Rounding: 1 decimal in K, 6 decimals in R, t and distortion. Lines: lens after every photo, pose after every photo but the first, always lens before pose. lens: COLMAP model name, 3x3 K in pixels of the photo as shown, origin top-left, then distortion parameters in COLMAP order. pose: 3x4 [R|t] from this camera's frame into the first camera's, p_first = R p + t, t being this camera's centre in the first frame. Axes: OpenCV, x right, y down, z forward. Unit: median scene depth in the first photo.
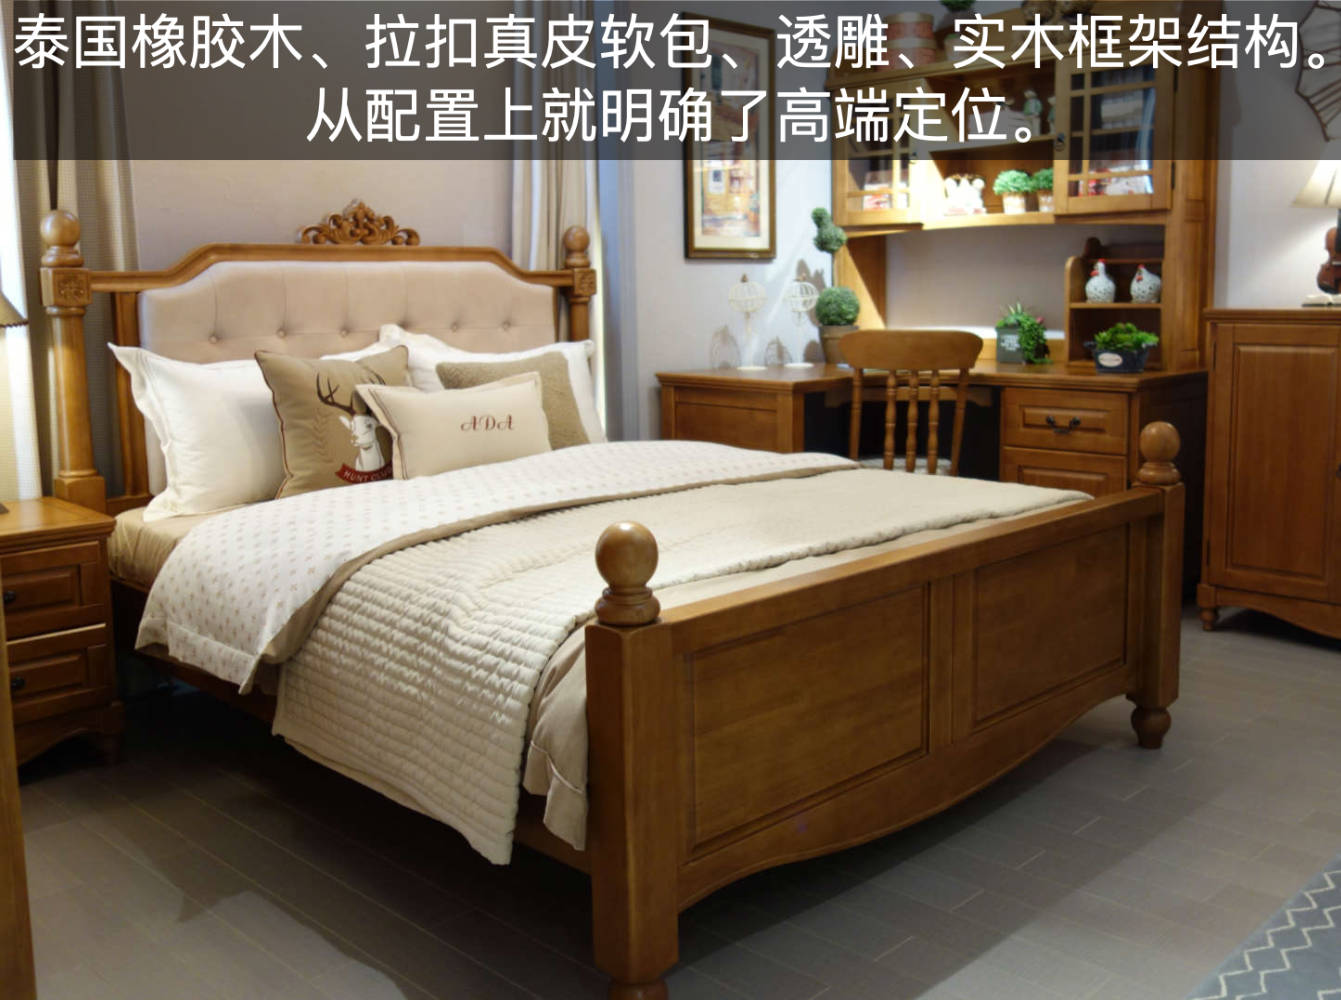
lens RADIAL K [[1311.2, 0, 747.6], [0, 1311.2, 449.6], [0, 0, 1]] dist [0.003775, 0.000000]
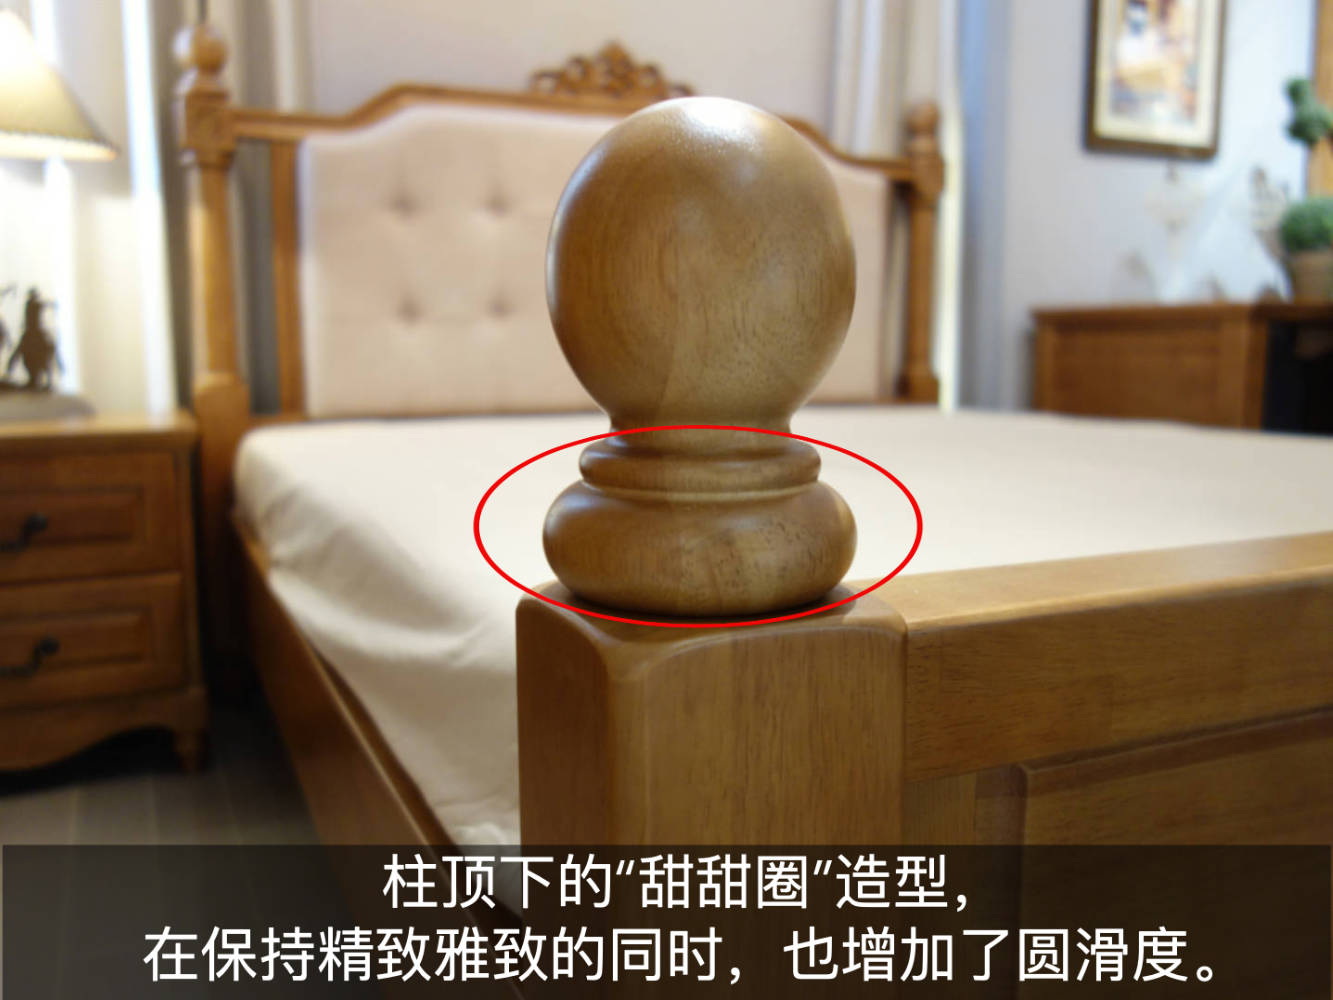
lens RADIAL K [[1177.5, 0, 668.4], [0, 1177.5, 501.4], [0, 0, 1]] dist [0.003392, -0.004574]
pose [[0.928035, 0.054002, -0.368557, -0.014180], [-0.052191, 0.998526, 0.014887, 0.060657], [0.368818, 0.005420, 0.929486, 0.440674]]
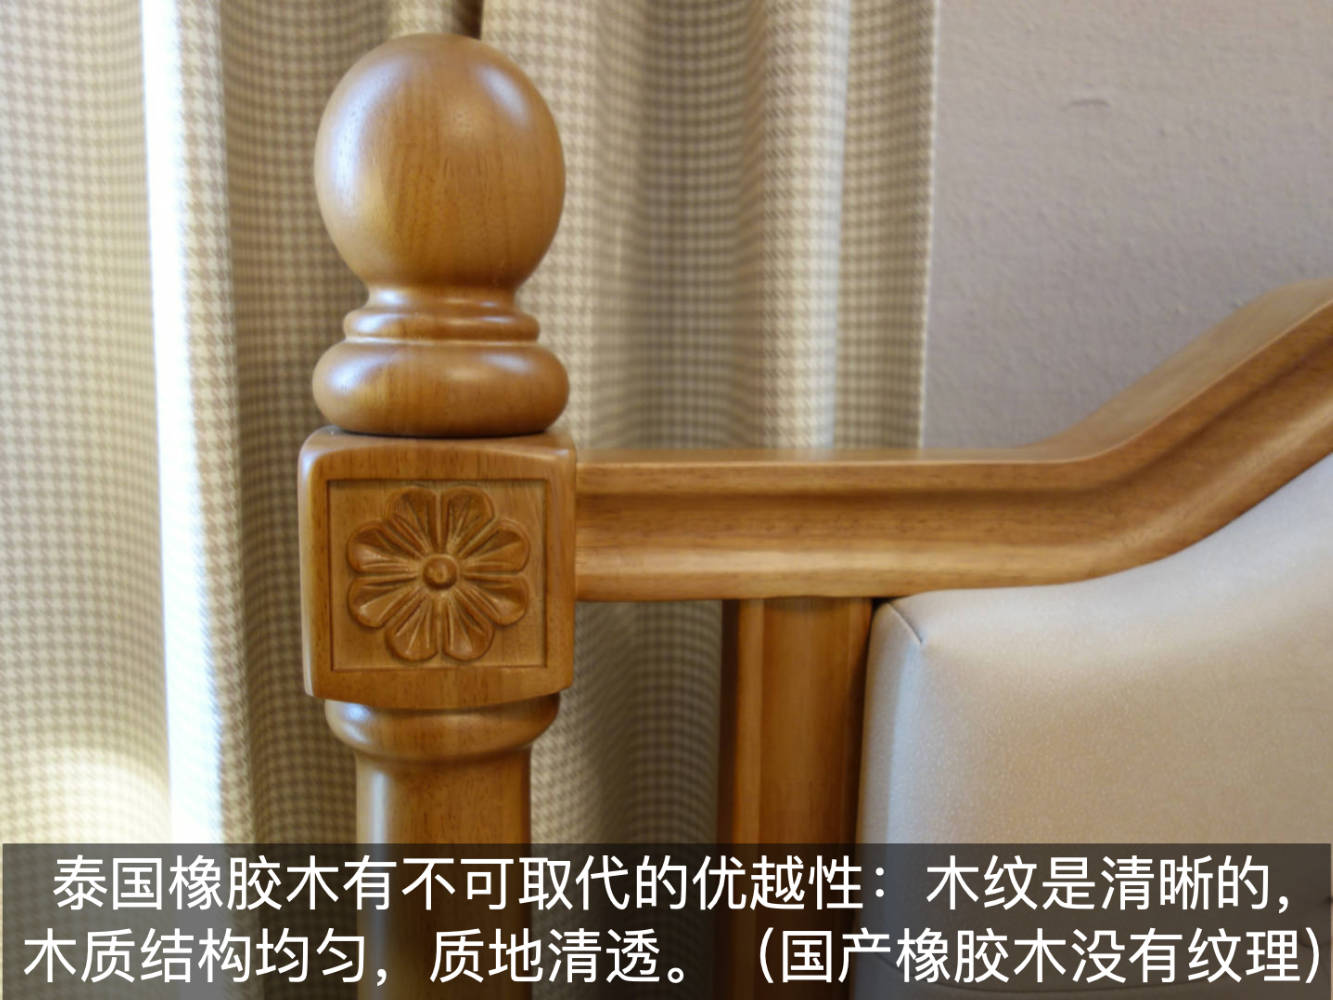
lens RADIAL K [[1177.5, 0, 663.9], [0, 1177.5, 495.7], [0, 0, 1]] dist [0.003392, -0.004574]
pose [[0.775172, 0.112999, -0.621563, -0.386219], [-0.104964, 0.993235, 0.049665, -0.130626], [0.622970, 0.026743, 0.781788, 0.845251]]
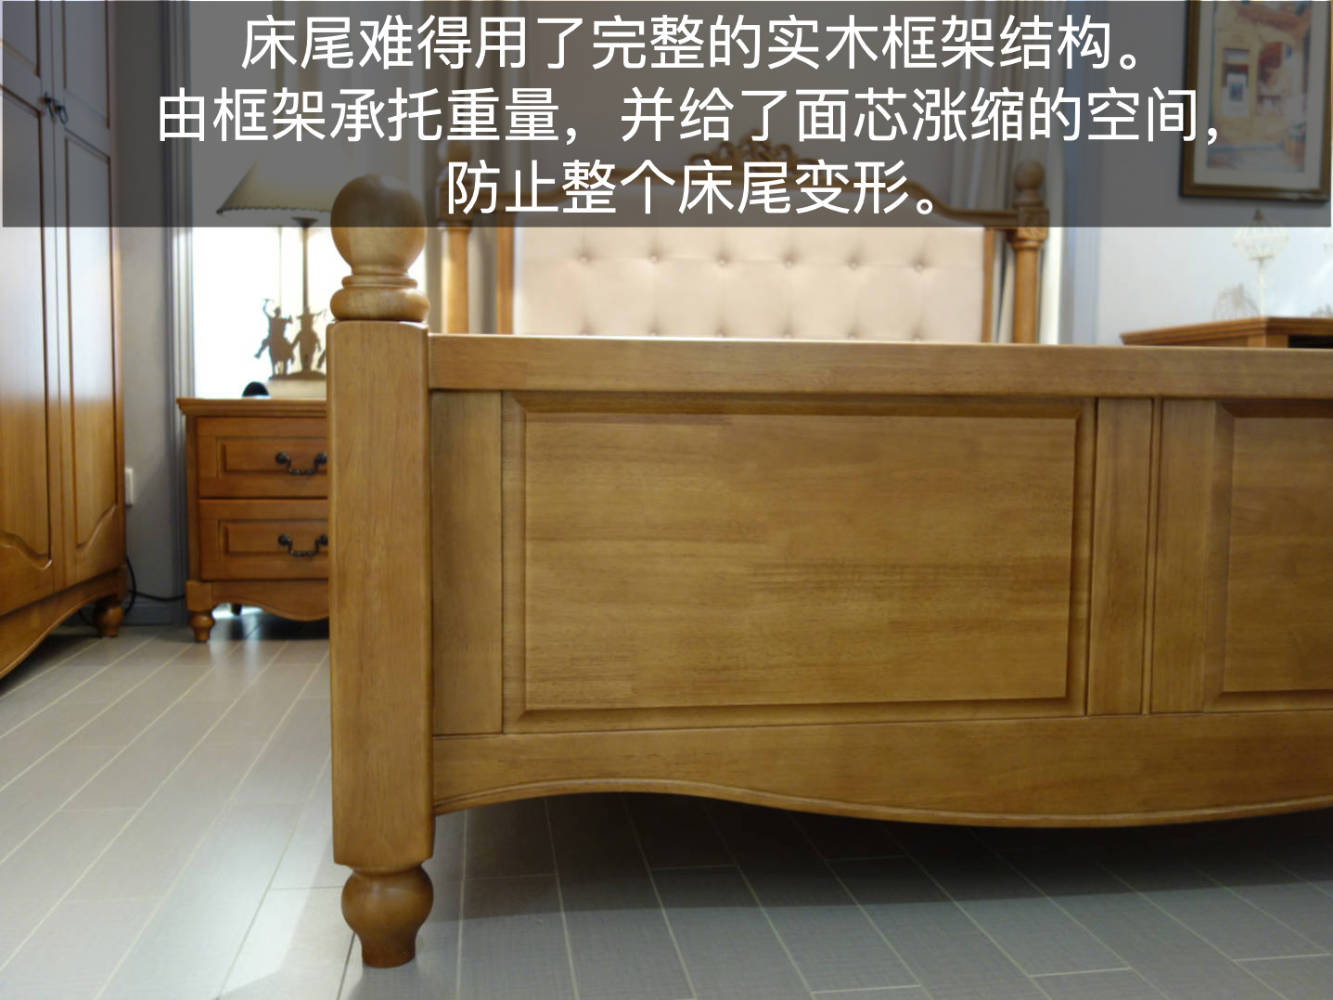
lens RADIAL K [[1182.1, 0, 665.2], [0, 1182.1, 502.0], [0, 0, 1]] dist [0.008810, -0.015250]
pose [[0.784774, 0.059799, -0.616890, 0.219724], [-0.095806, 0.995075, -0.025419, 0.119956], [0.612332, 0.079050, 0.786639, 0.330592]]
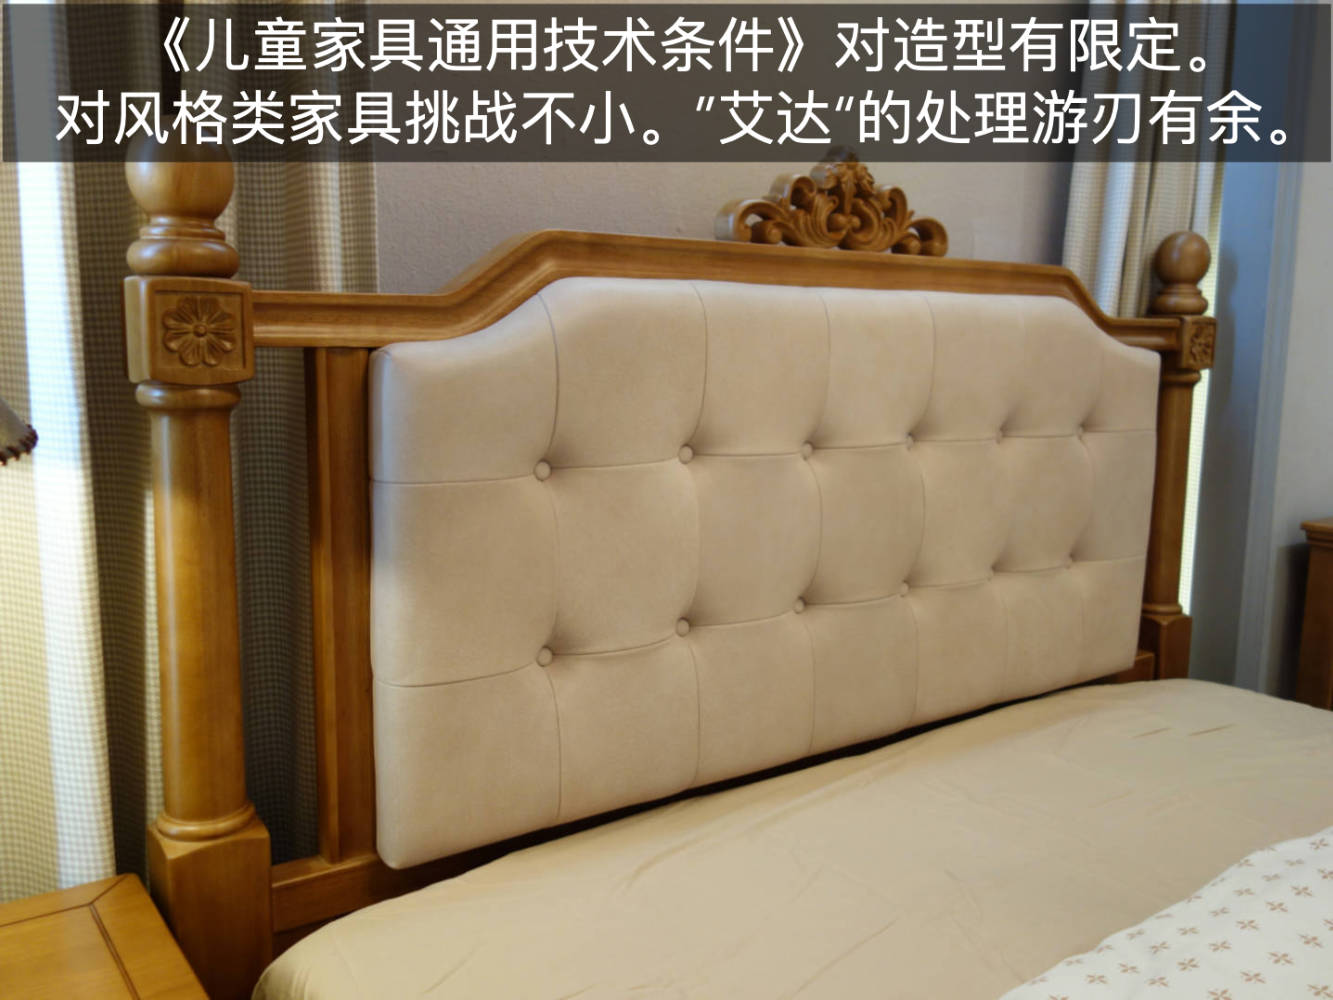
lens RADIAL K [[1177.5, 0, 674.3], [0, 1177.5, 506.5], [0, 0, 1]] dist [0.003392, -0.004574]
pose [[0.982985, 0.051118, -0.176430, -0.302664], [-0.047758, 0.998589, 0.023241, -0.082830], [0.177369, -0.014419, 0.984039, 0.650390]]
